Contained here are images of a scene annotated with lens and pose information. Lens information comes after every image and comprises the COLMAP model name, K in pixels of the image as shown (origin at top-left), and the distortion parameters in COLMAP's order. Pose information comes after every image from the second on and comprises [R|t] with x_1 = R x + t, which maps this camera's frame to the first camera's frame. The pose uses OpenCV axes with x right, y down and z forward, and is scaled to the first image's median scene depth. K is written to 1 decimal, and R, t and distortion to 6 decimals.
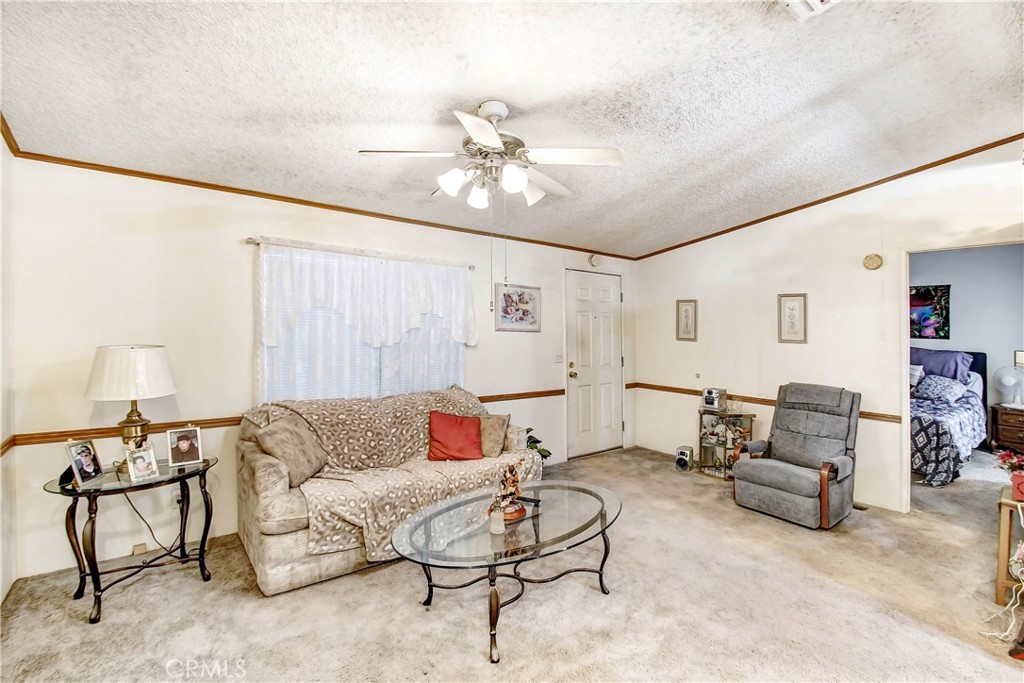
lens RADIAL K [[458.1, 0, 513.0], [0, 458.1, 332.1], [0, 0, 1]] dist [-0.017540, -0.000220]
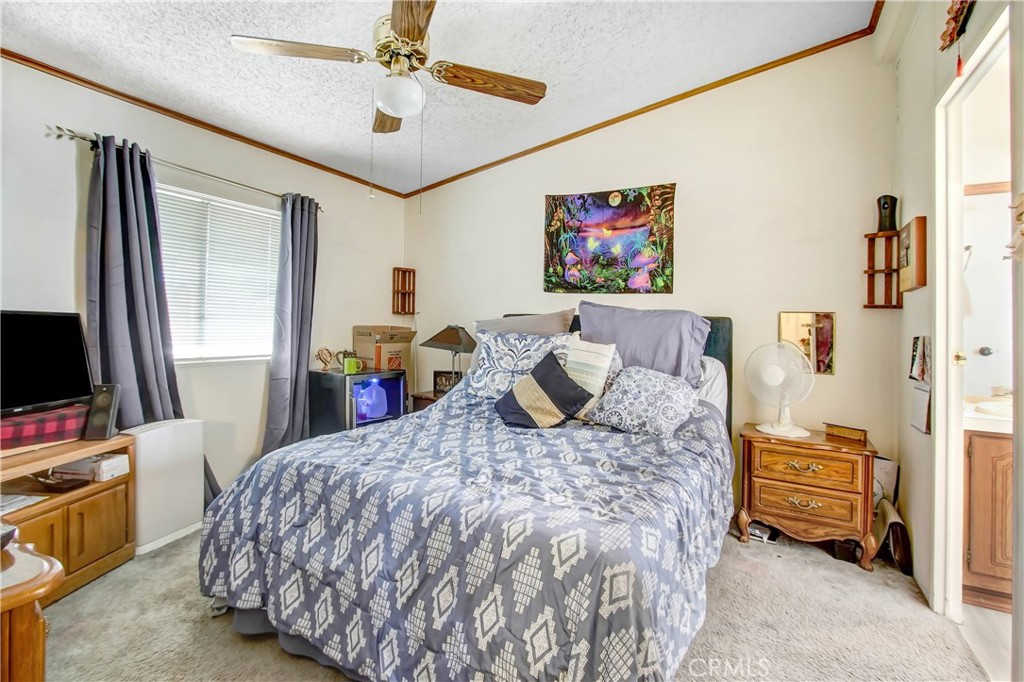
lens RADIAL K [[458.1, 0, 512.0], [0, 458.1, 341.7], [0, 0, 1]] dist [-0.017540, -0.000220]
pose [[0.921524, -0.004606, 0.388293, 0.667983], [-0.005276, 0.999689, 0.024381, 0.063132], [-0.388285, -0.024516, 0.921213, 0.660900]]
